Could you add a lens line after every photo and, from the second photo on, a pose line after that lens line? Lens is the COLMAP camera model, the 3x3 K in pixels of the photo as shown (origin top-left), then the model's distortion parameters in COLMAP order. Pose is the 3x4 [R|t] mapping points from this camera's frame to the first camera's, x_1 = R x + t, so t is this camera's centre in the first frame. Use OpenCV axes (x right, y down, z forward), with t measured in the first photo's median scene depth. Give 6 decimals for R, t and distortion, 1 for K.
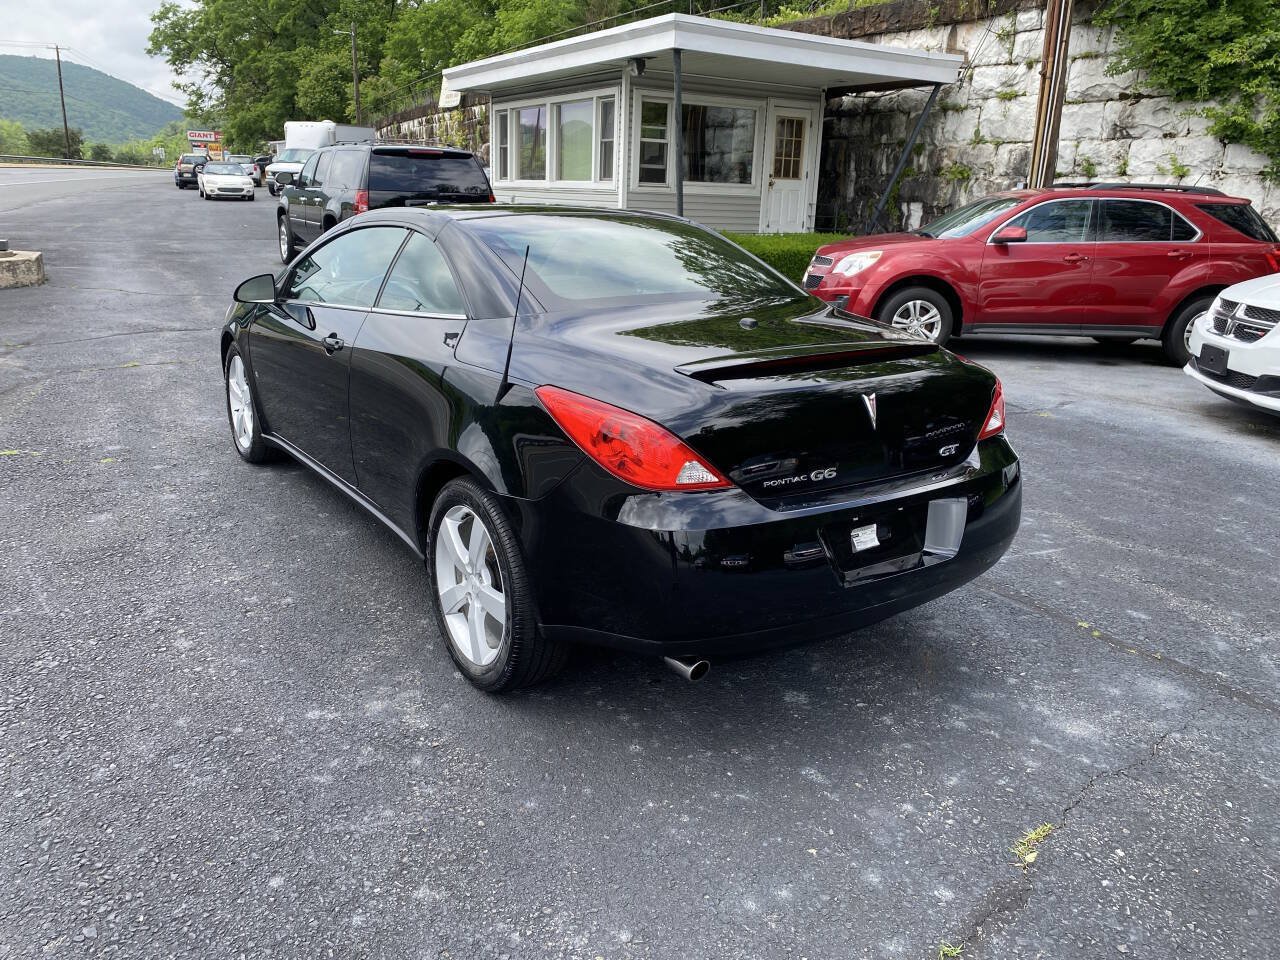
lens RADIAL K [[991.4, 0, 630.3], [0, 991.4, 473.4], [0, 0, 1]] dist [0.009087, -0.003653]
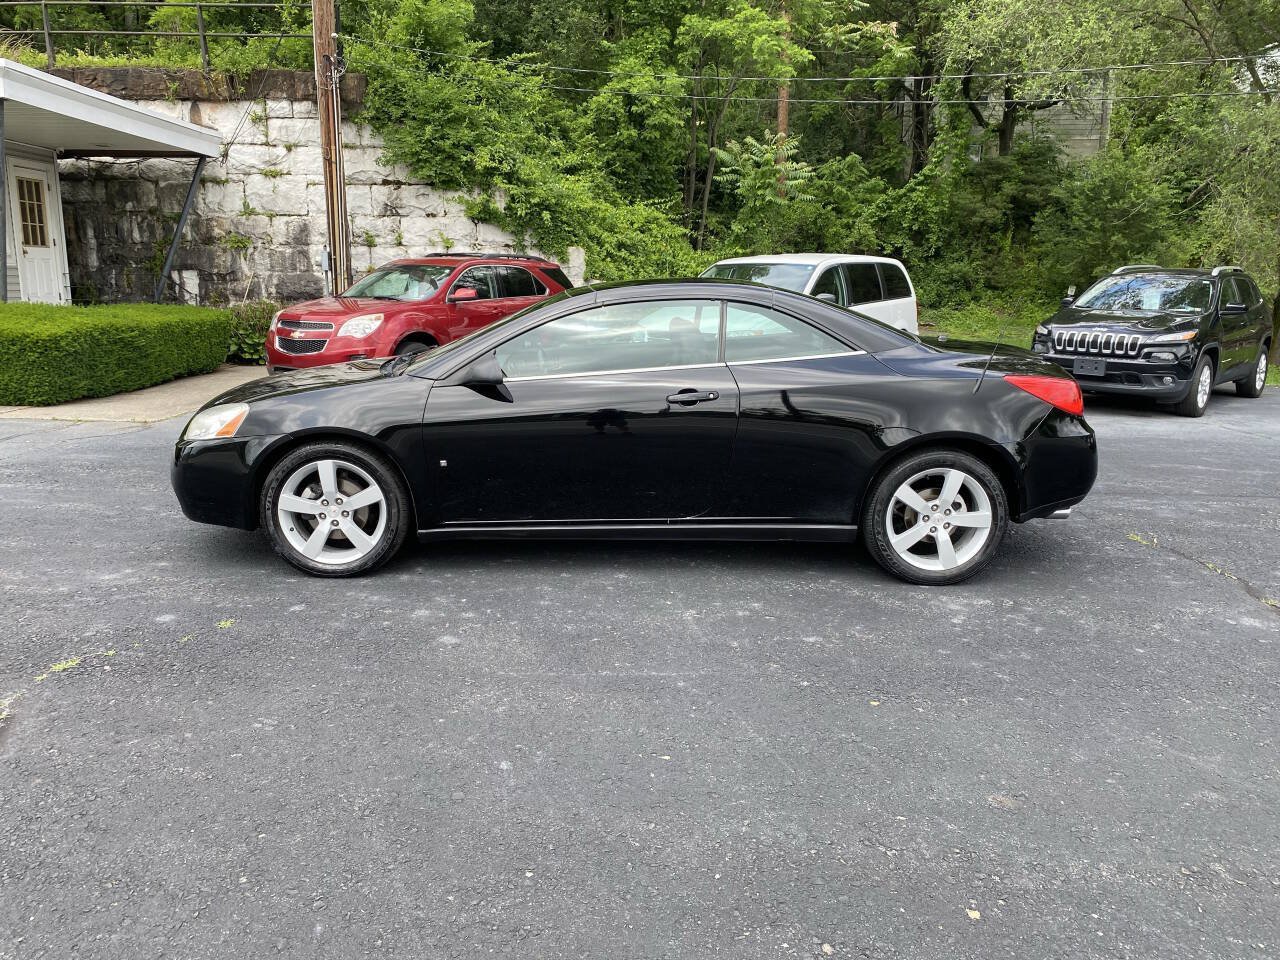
lens RADIAL K [[991.4, 0, 630.3], [0, 991.4, 473.4], [0, 0, 1]] dist [0.009087, -0.003653]
pose [[0.526956, -0.189935, 0.828397, -0.380654], [0.238832, 0.968525, 0.070138, -0.040614], [-0.815645, 0.160888, 0.555732, 0.118516]]
